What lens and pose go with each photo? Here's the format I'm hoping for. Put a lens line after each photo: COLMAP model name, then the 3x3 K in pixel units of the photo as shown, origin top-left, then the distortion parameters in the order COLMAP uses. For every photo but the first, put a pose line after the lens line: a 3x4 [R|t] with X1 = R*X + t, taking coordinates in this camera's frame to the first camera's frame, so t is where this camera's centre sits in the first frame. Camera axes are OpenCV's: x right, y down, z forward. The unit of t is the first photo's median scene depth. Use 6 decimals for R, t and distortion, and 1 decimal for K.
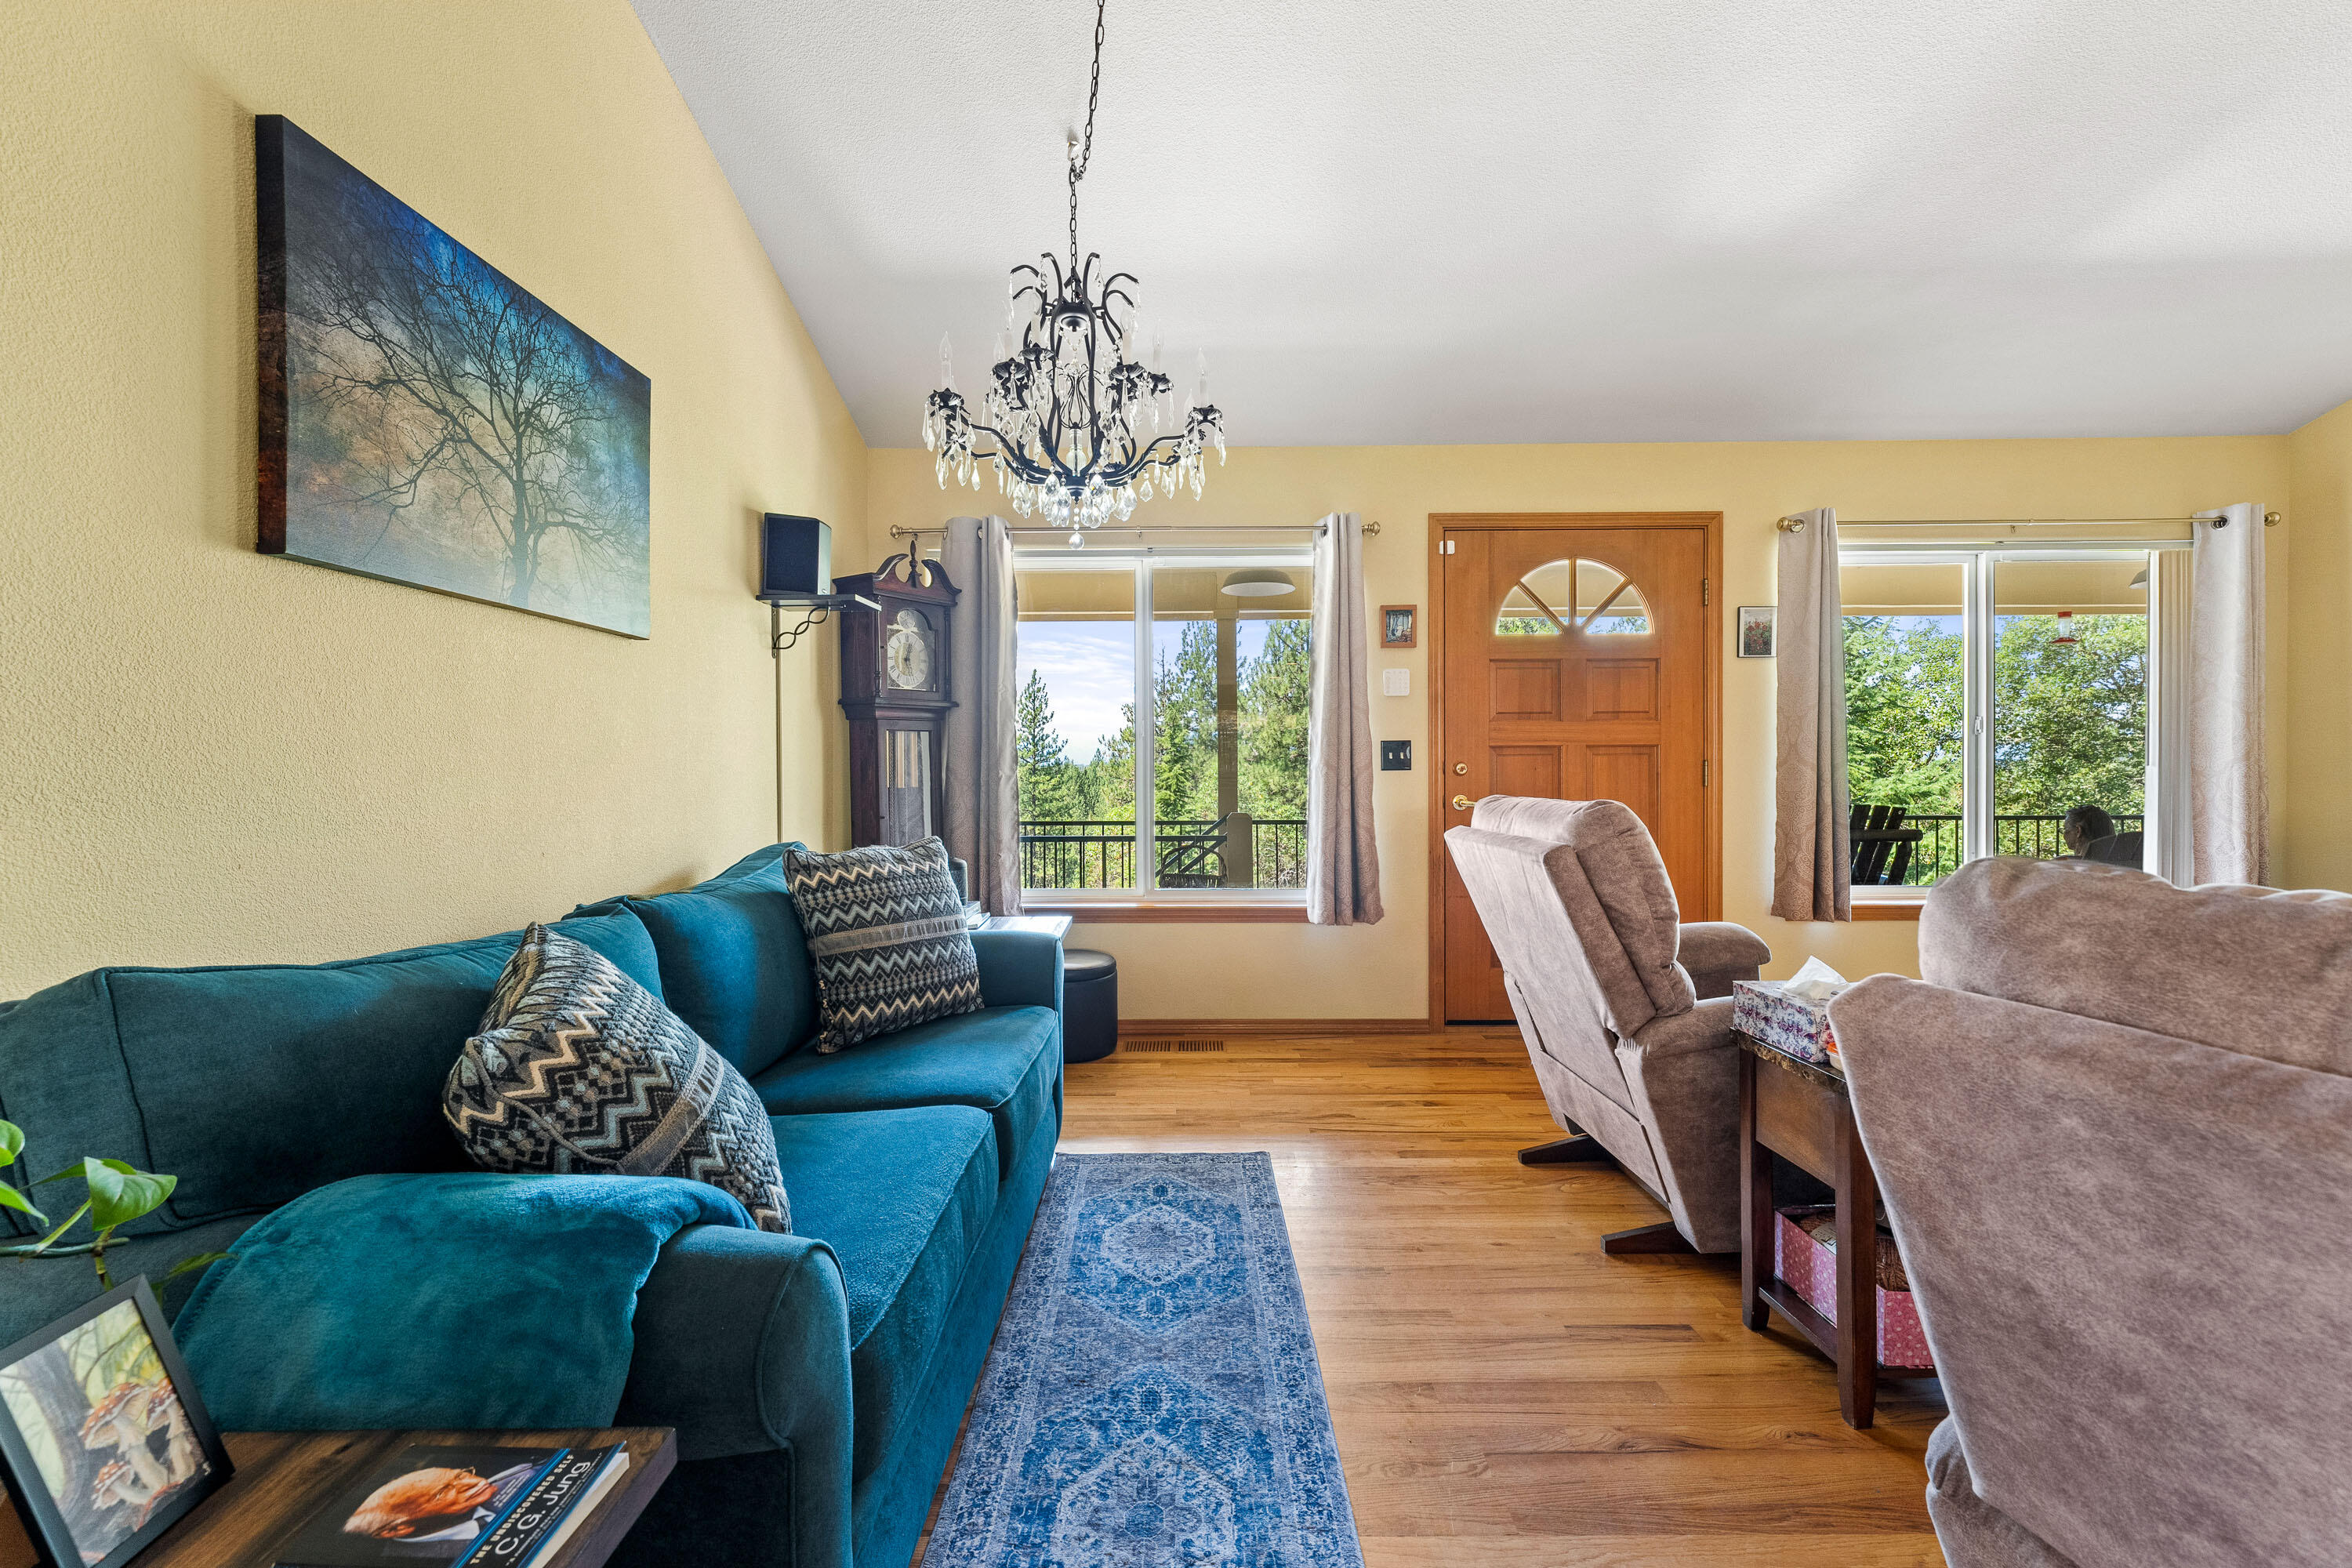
lens RADIAL K [[930.0, 0, 1178.5], [0, 930.0, 752.3], [0, 0, 1]] dist [0.000577, -0.000049]
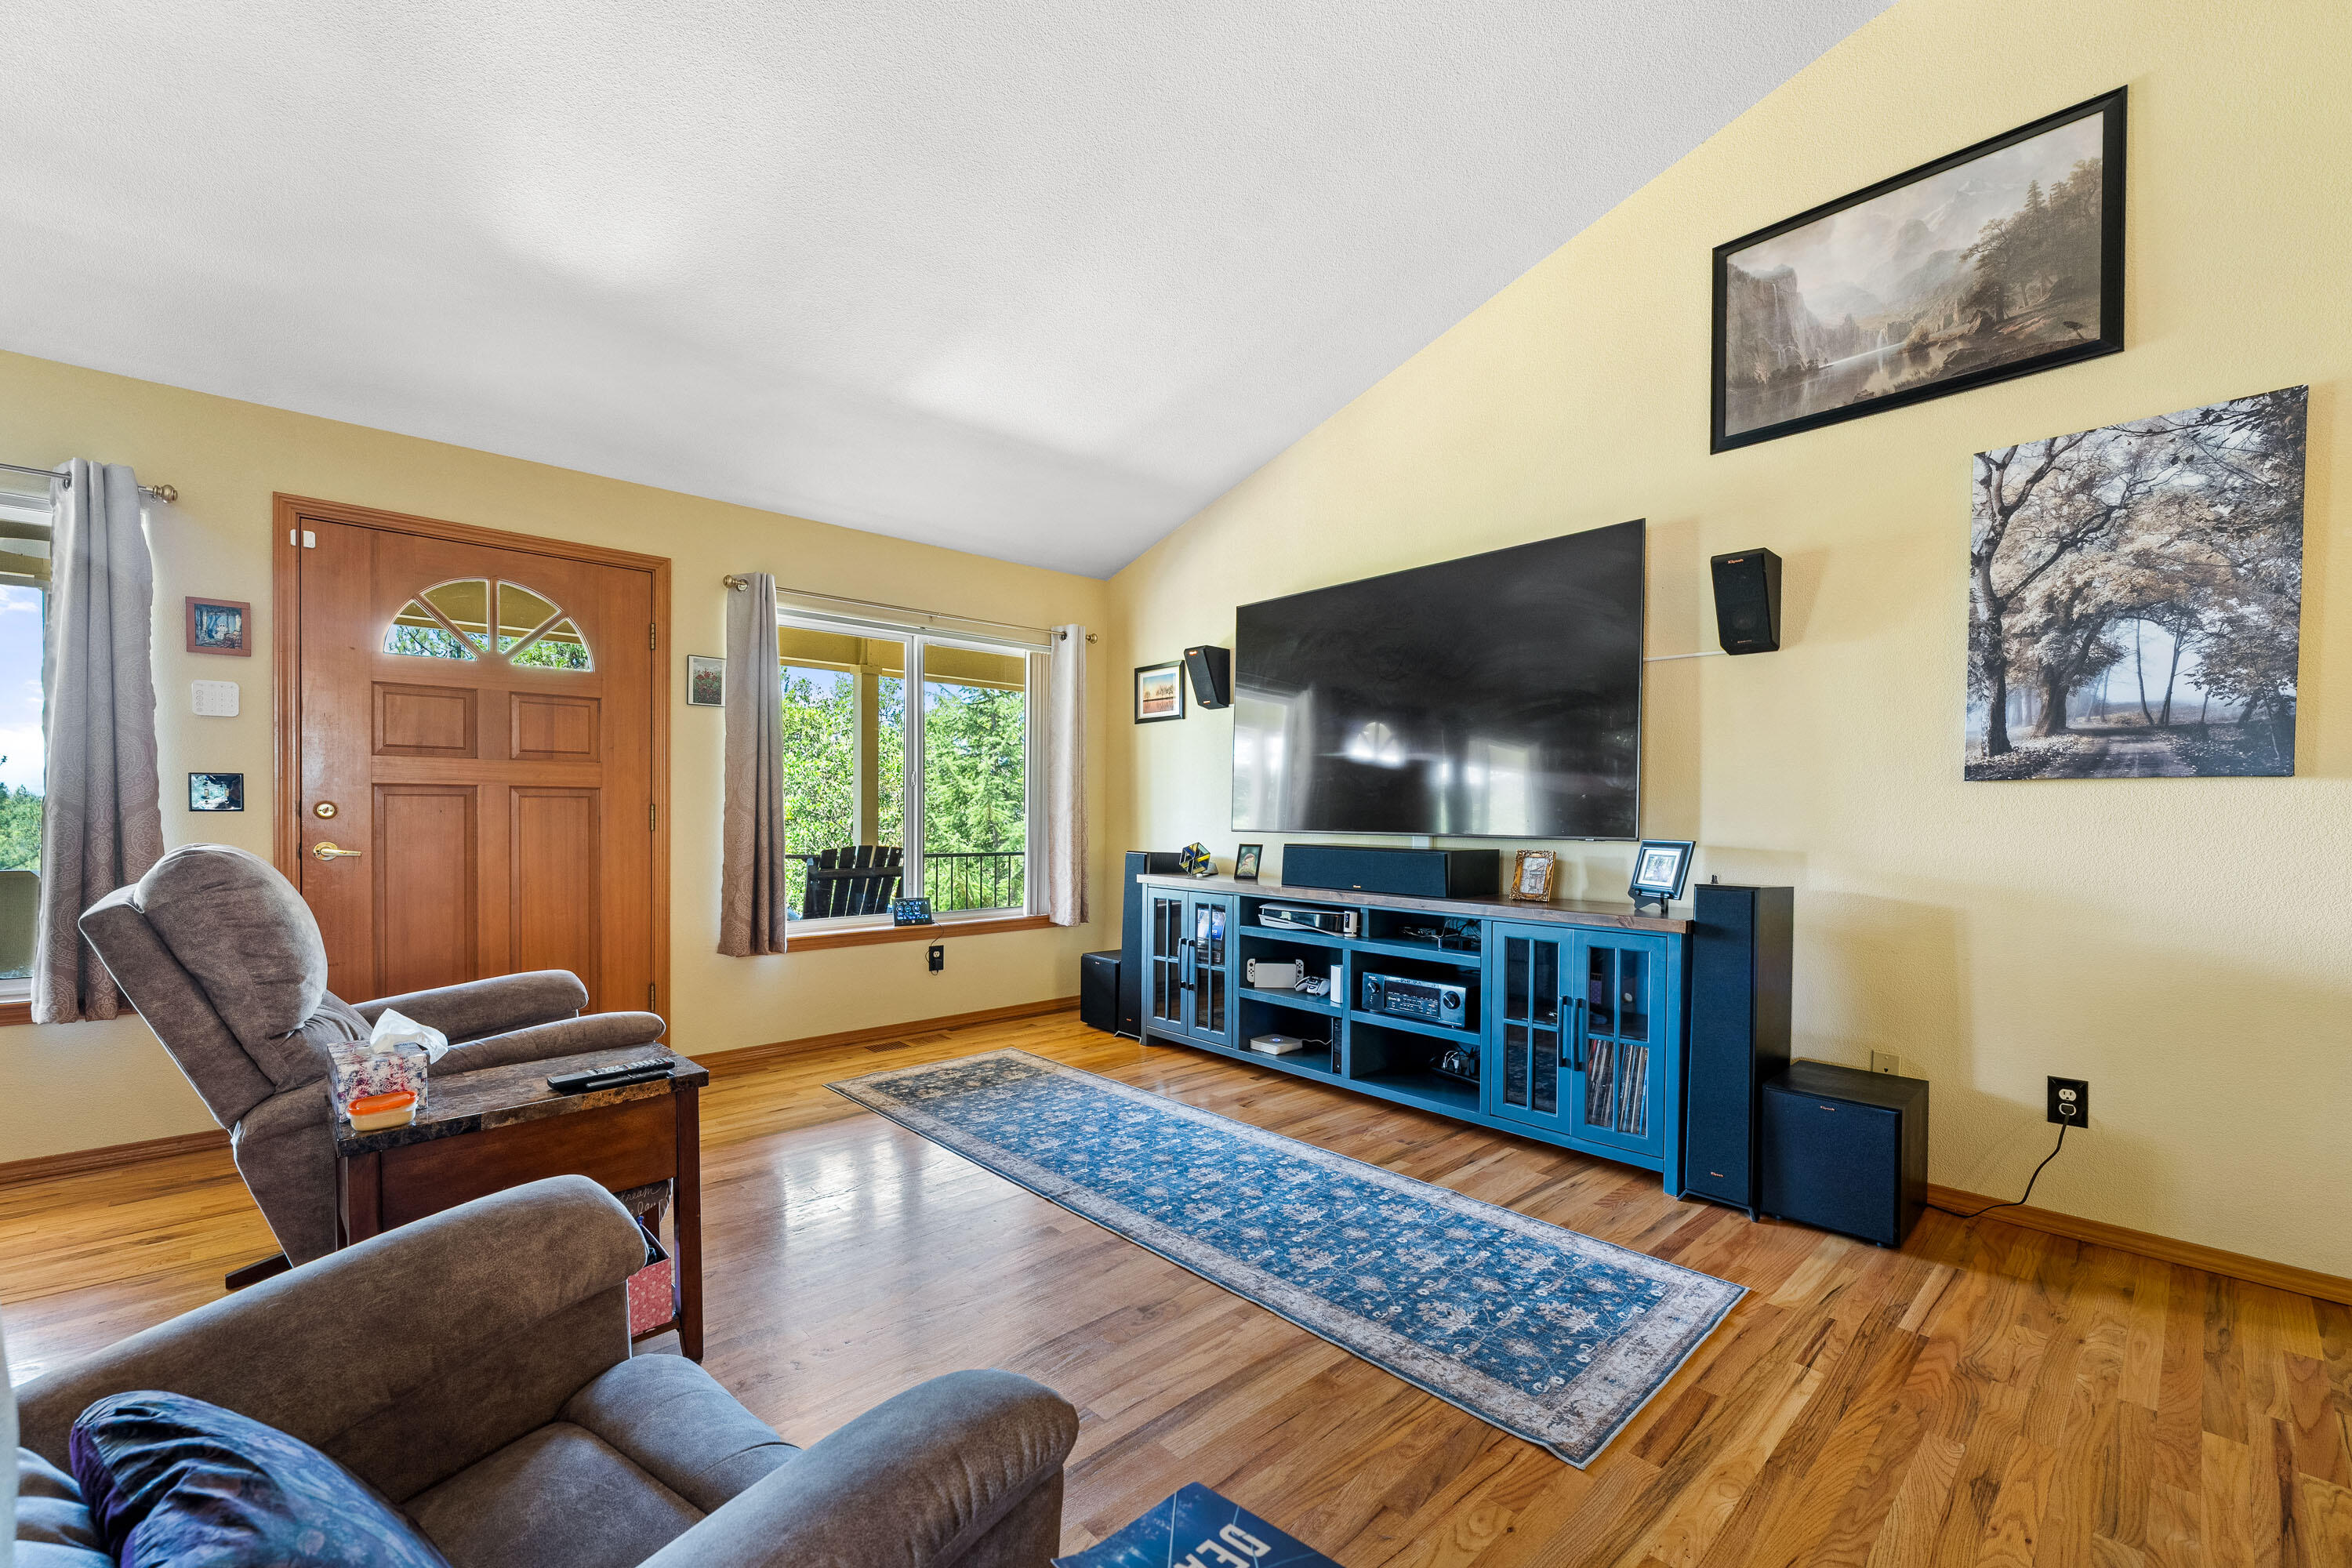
lens RADIAL K [[946.2, 0, 1179.0], [0, 946.2, 795.0], [0, 0, 1]] dist [-0.000371, -0.000492]
pose [[0.734667, 0.021180, 0.678097, 0.298225], [-0.022349, 0.999726, -0.007012, -0.007009], [-0.678060, -0.010003, 0.734939, -0.134902]]
